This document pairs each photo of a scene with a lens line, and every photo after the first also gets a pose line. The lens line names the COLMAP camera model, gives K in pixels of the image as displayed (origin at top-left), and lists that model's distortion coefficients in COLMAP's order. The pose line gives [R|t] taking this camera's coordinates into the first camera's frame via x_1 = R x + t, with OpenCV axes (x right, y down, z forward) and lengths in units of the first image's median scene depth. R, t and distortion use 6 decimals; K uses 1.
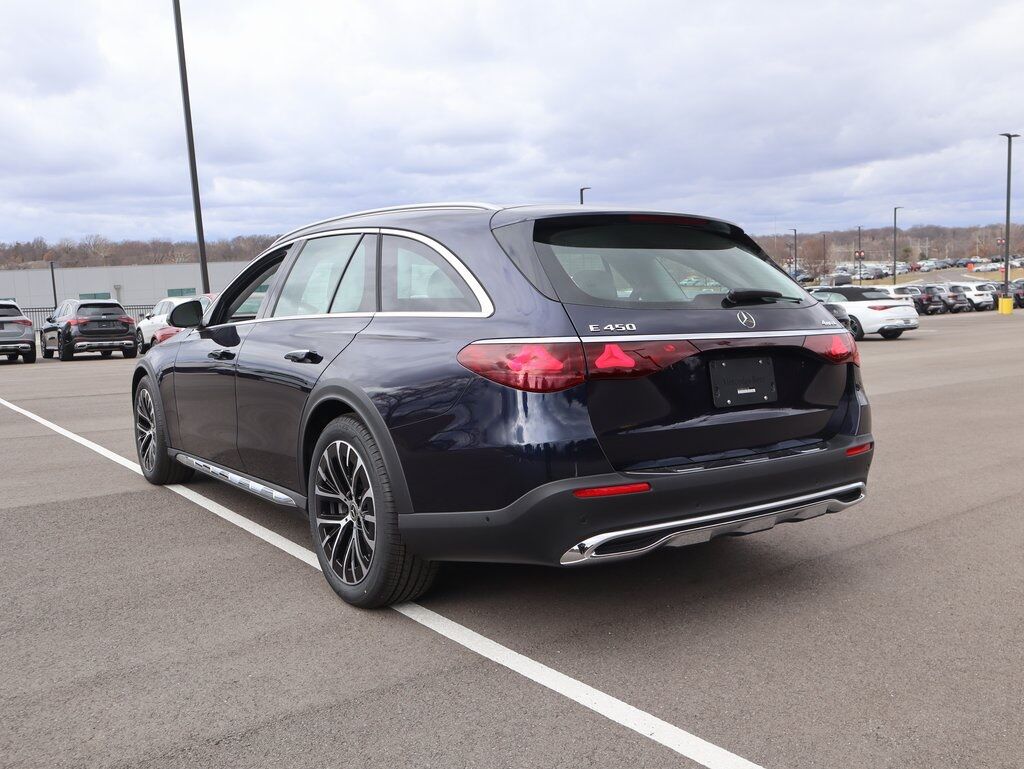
lens RADIAL K [[1010.6, 0, 512.0], [0, 1010.6, 384.5], [0, 0, 1]] dist [-0.057428, 0.007841]
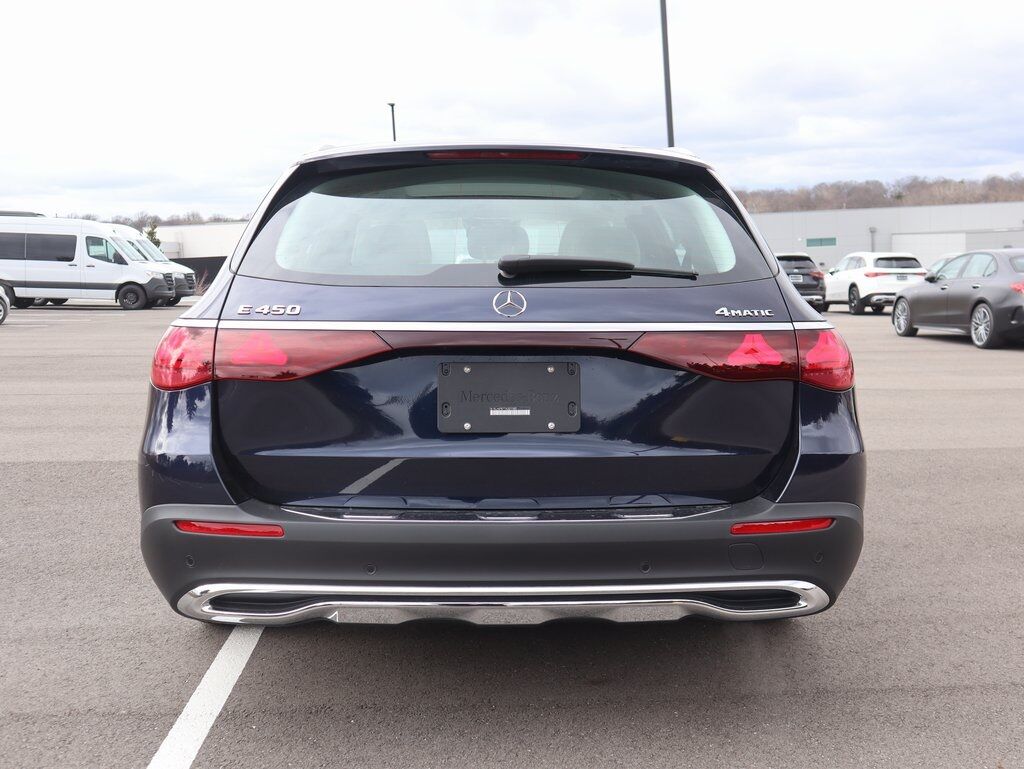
lens RADIAL K [[1112.0, 0, 512.0], [0, 1112.0, 384.5], [0, 0, 1]] dist [0.009210, 0.008119]
pose [[0.820658, 0.080134, -0.565773, 0.566611], [-0.061748, 0.996757, 0.051611, -0.043472], [0.568074, -0.007420, 0.822944, 0.349262]]
